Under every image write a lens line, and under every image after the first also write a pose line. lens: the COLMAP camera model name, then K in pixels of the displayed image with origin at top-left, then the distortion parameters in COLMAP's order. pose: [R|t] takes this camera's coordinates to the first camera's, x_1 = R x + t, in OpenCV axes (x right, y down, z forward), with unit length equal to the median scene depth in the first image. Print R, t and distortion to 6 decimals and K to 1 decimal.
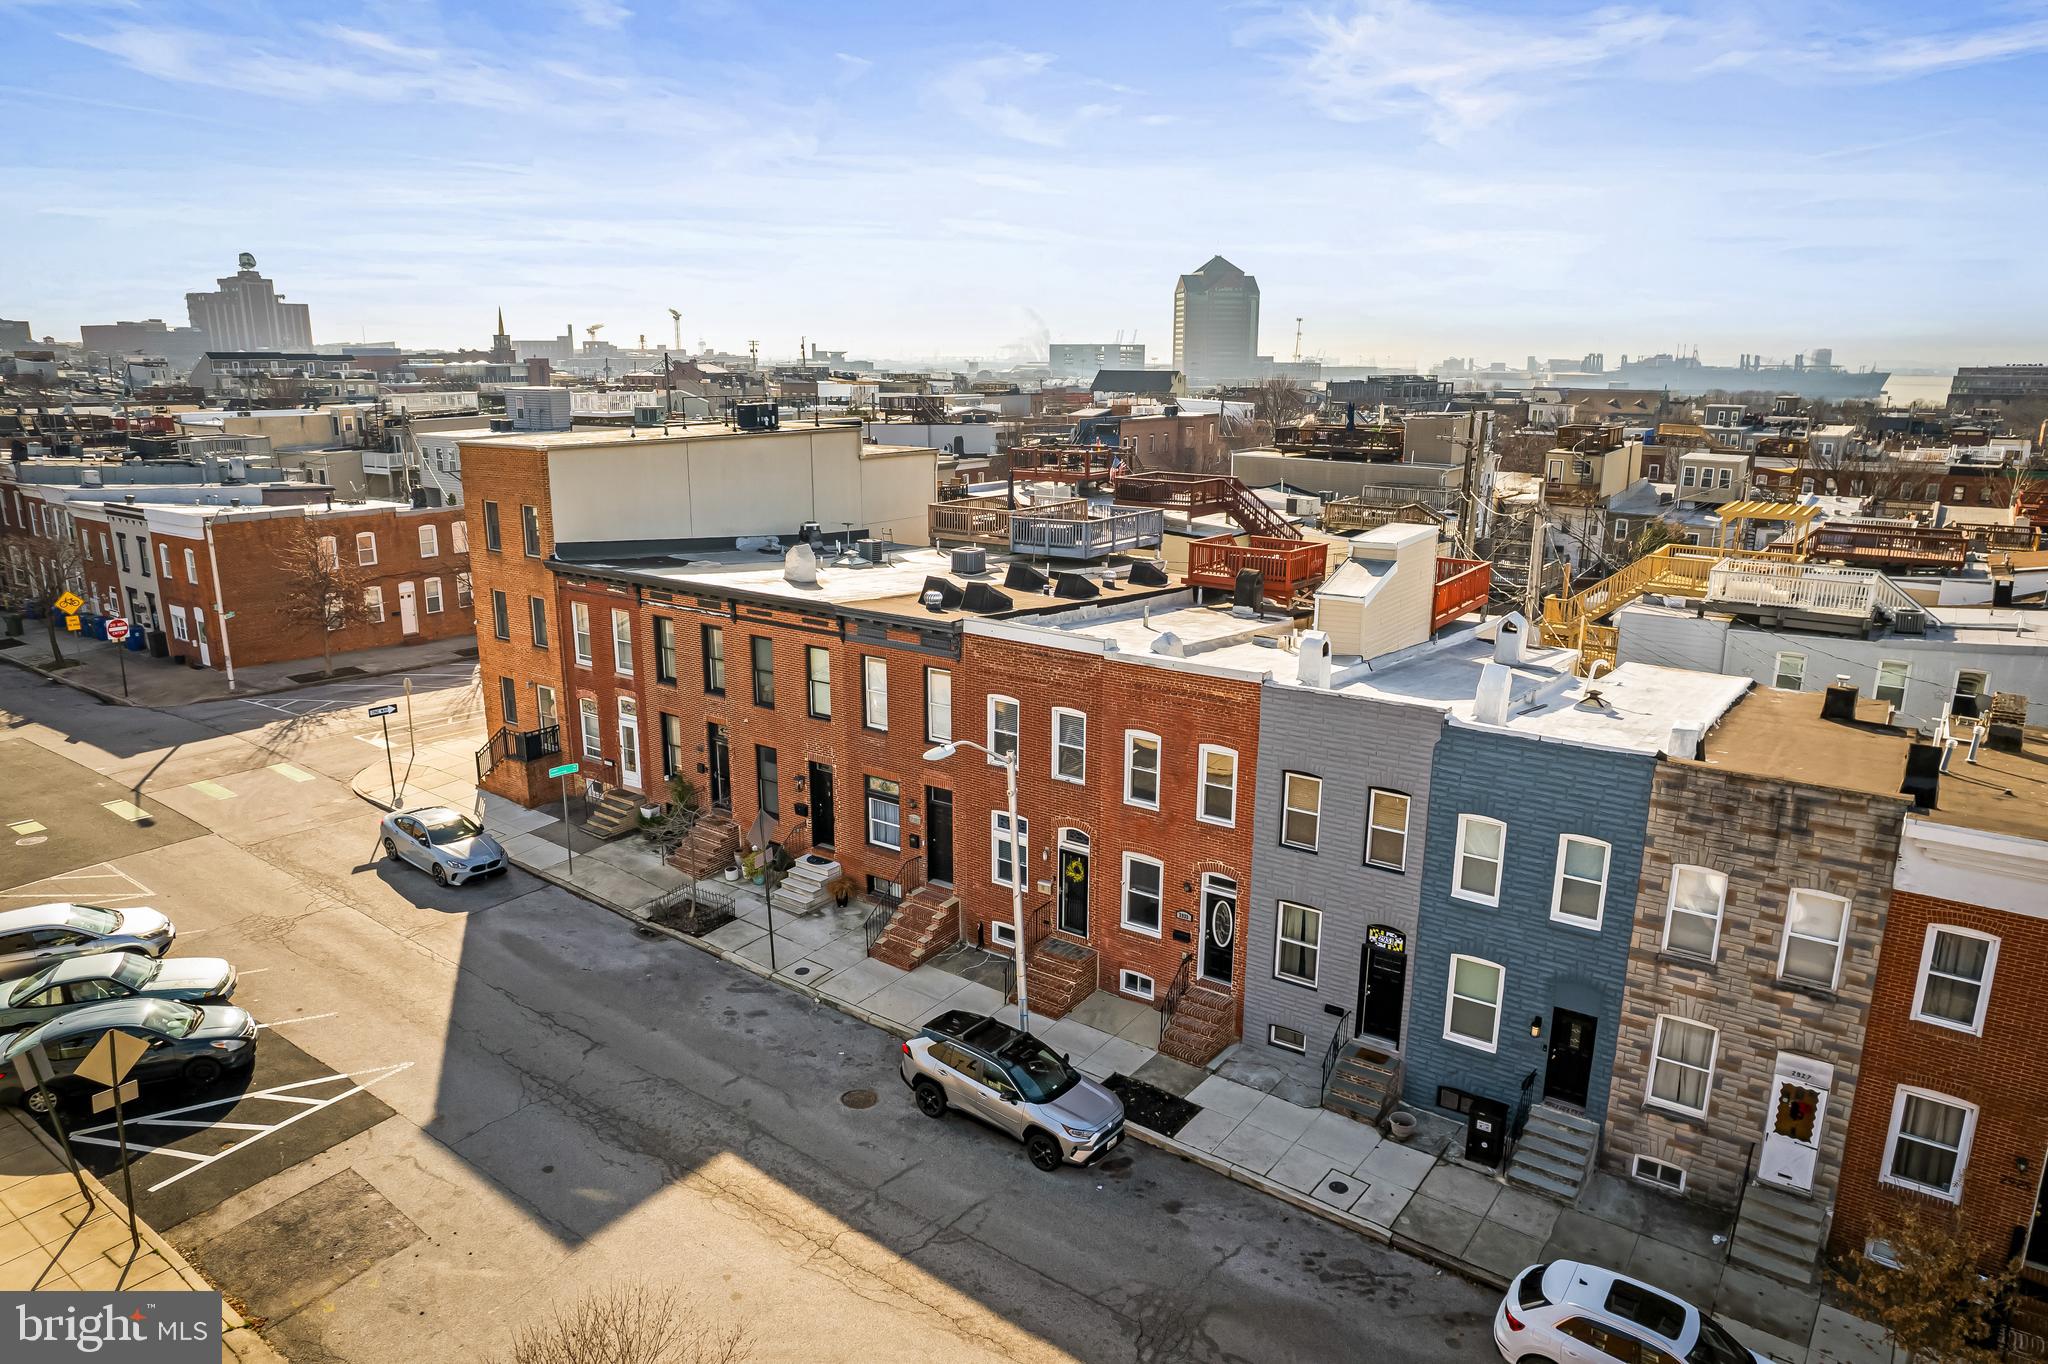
lens RADIAL K [[1319.2, 0, 1019.2], [0, 1319.2, 684.4], [0, 0, 1]] dist [-0.071334, 0.060466]
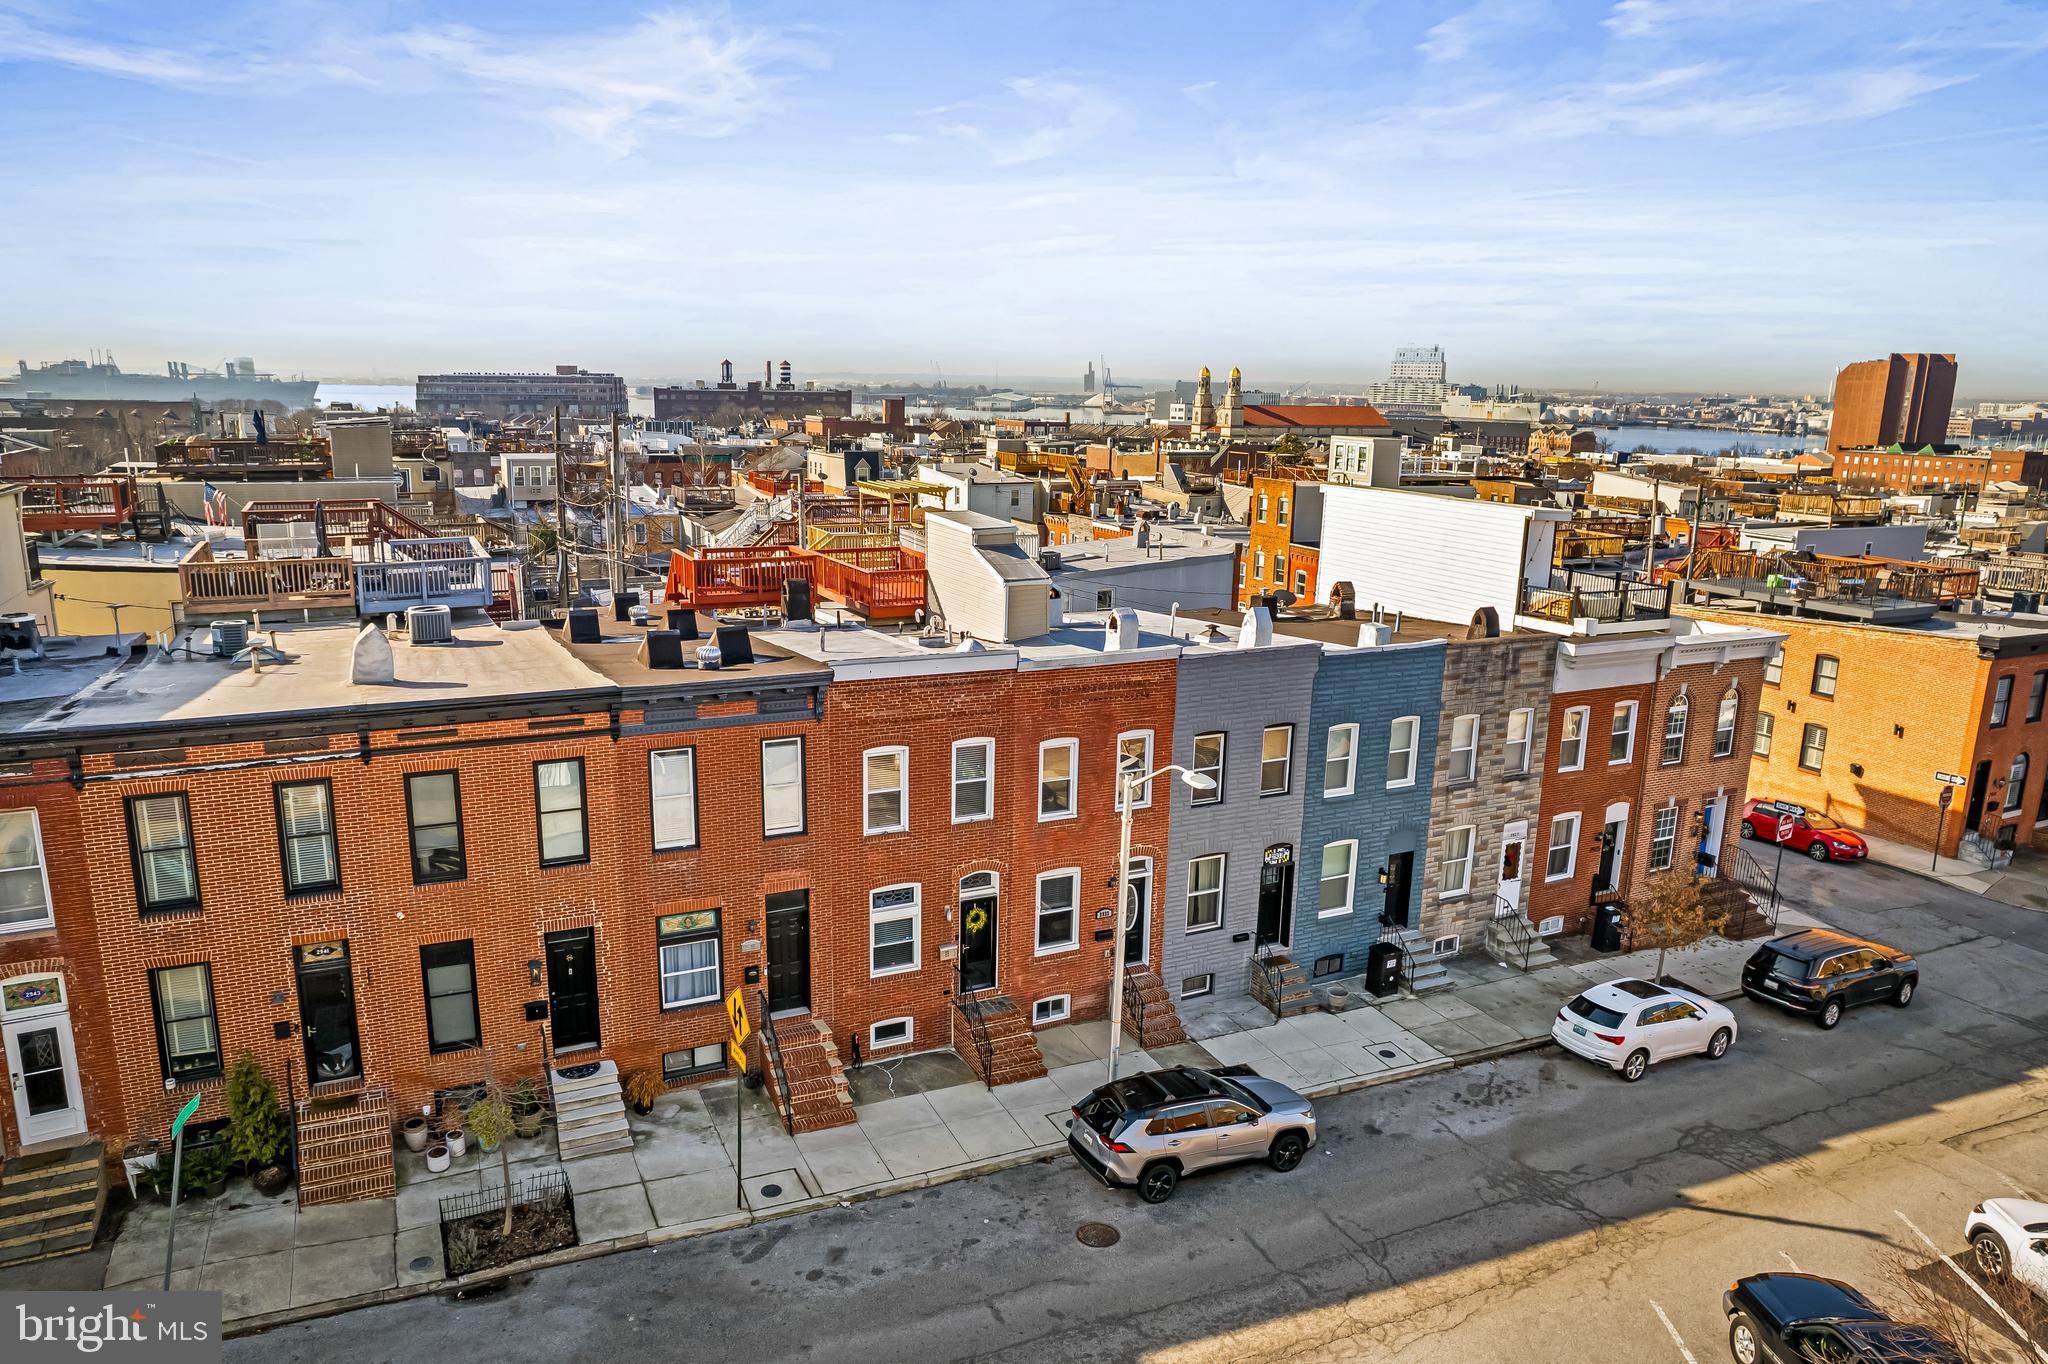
lens RADIAL K [[1353.8, 0, 1024.0], [0, 1353.8, 682.0], [0, 0, 1]] dist [-0.043651, 0.001635]
pose [[0.470488, -0.184987, 0.862798, -0.724082], [0.197603, 0.975034, 0.101297, -0.103825], [-0.859996, 0.122833, 0.495296, 0.520276]]
